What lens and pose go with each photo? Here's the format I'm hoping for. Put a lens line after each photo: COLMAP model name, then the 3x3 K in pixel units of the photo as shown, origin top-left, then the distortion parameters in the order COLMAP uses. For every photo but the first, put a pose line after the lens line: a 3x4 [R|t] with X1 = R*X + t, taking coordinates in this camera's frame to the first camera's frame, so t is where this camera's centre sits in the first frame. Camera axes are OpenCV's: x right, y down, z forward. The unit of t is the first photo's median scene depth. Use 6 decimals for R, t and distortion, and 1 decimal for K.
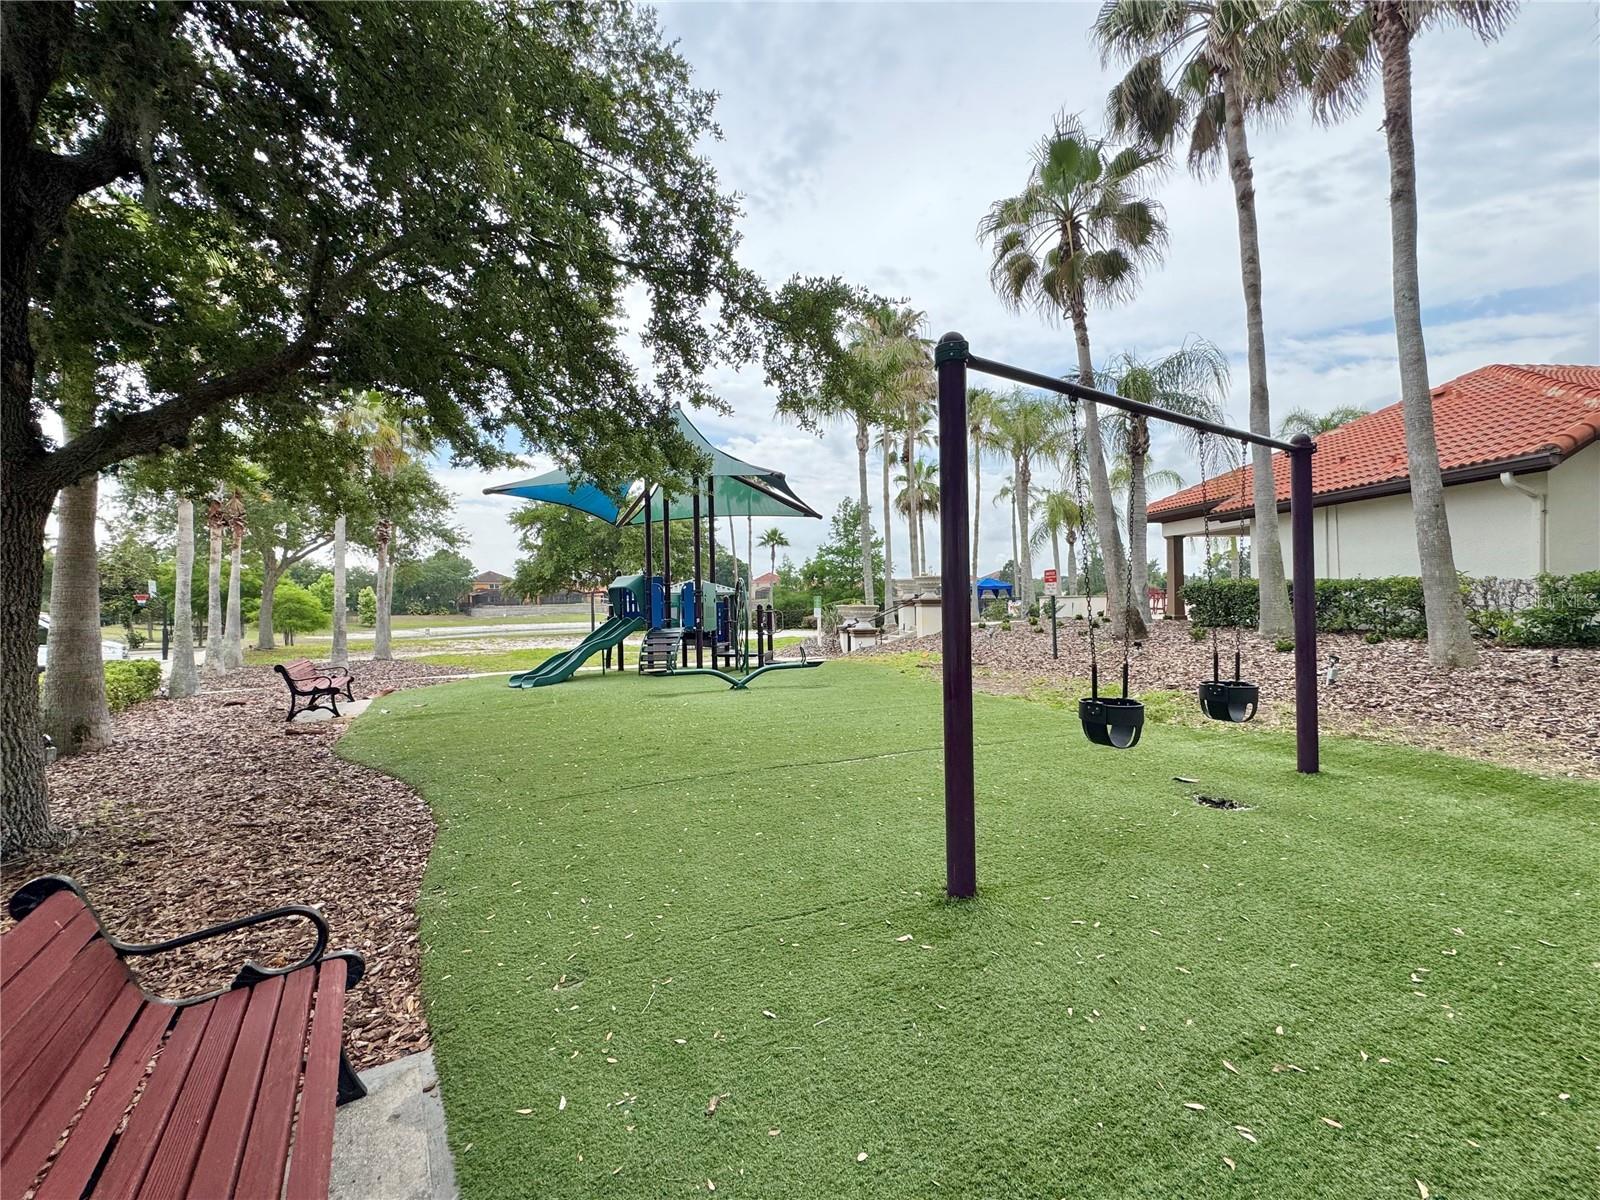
lens RADIAL K [[649.0, 0, 797.7], [0, 649.0, 601.5], [0, 0, 1]] dist [0.000111, -0.000464]
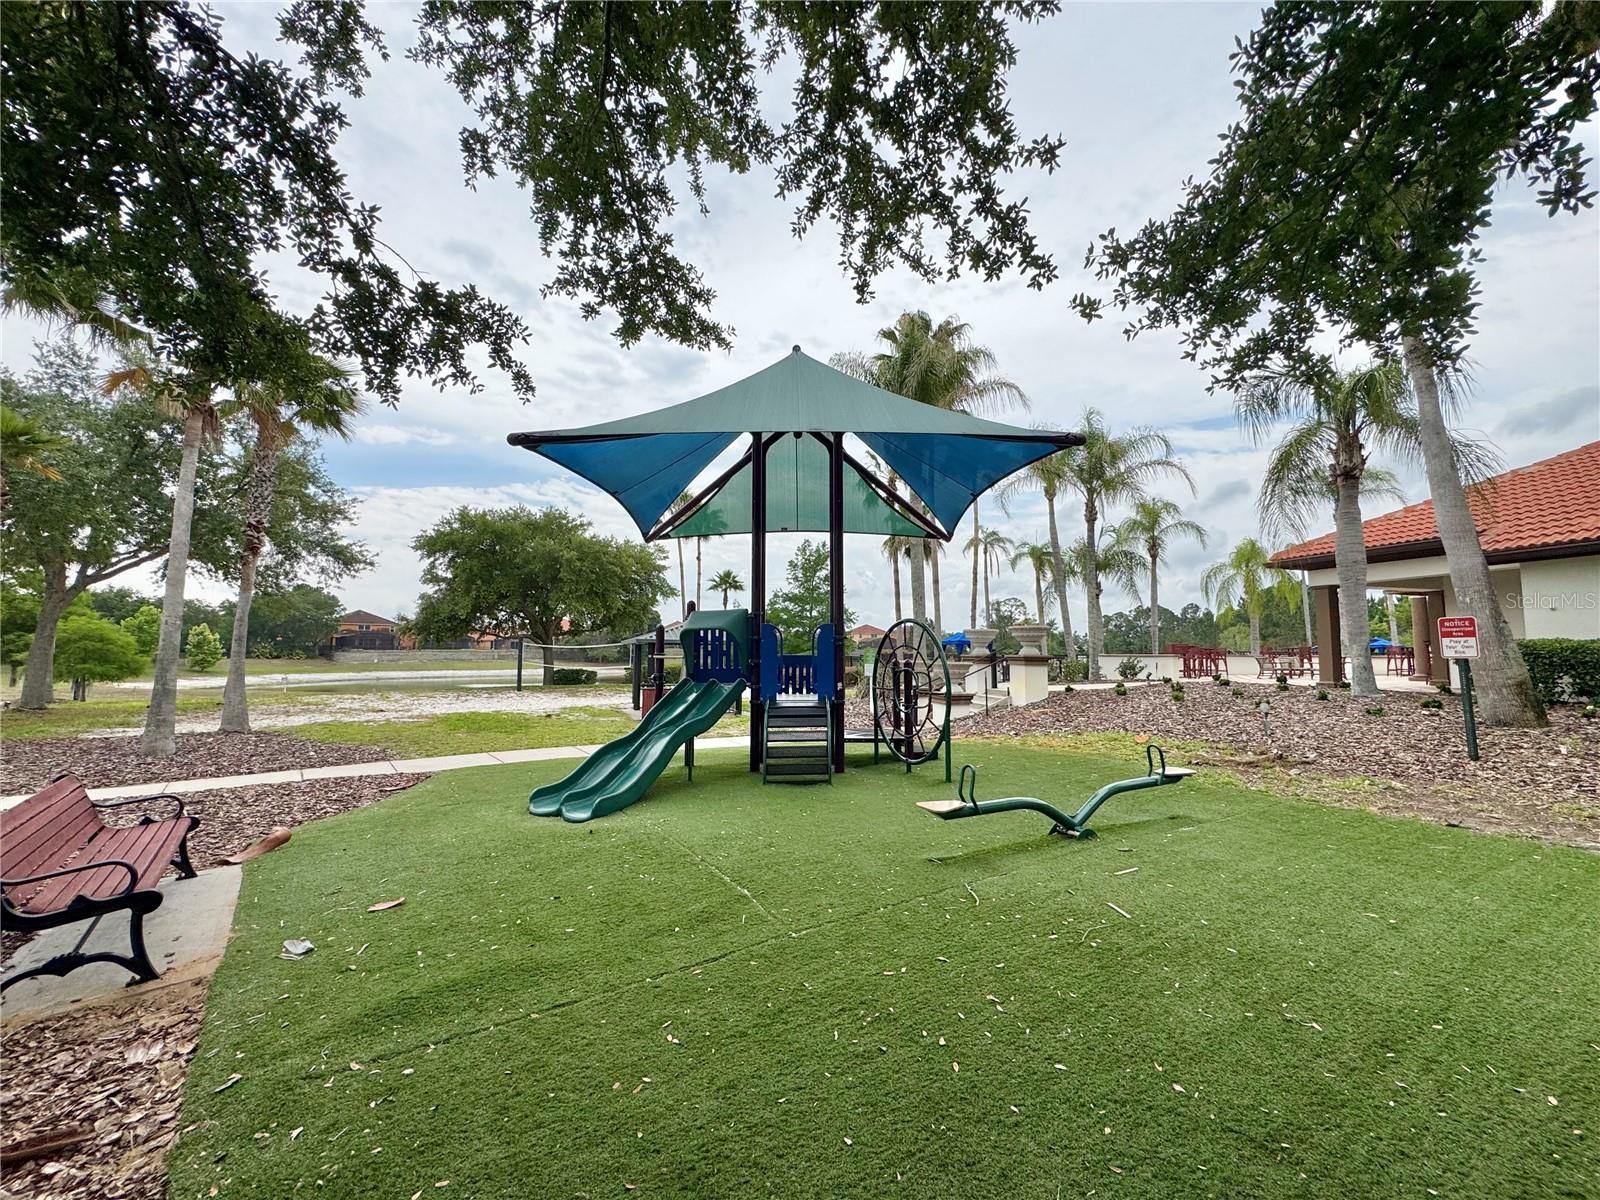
lens RADIAL K [[649.0, 0, 802.6], [0, 649.0, 599.3], [0, 0, 1]] dist [0.000111, -0.000464]
pose [[0.986396, 0.034232, 0.160781, -0.098596], [-0.020901, 0.996257, -0.083881, 0.000071], [-0.163051, 0.079380, 0.983419, 0.135800]]
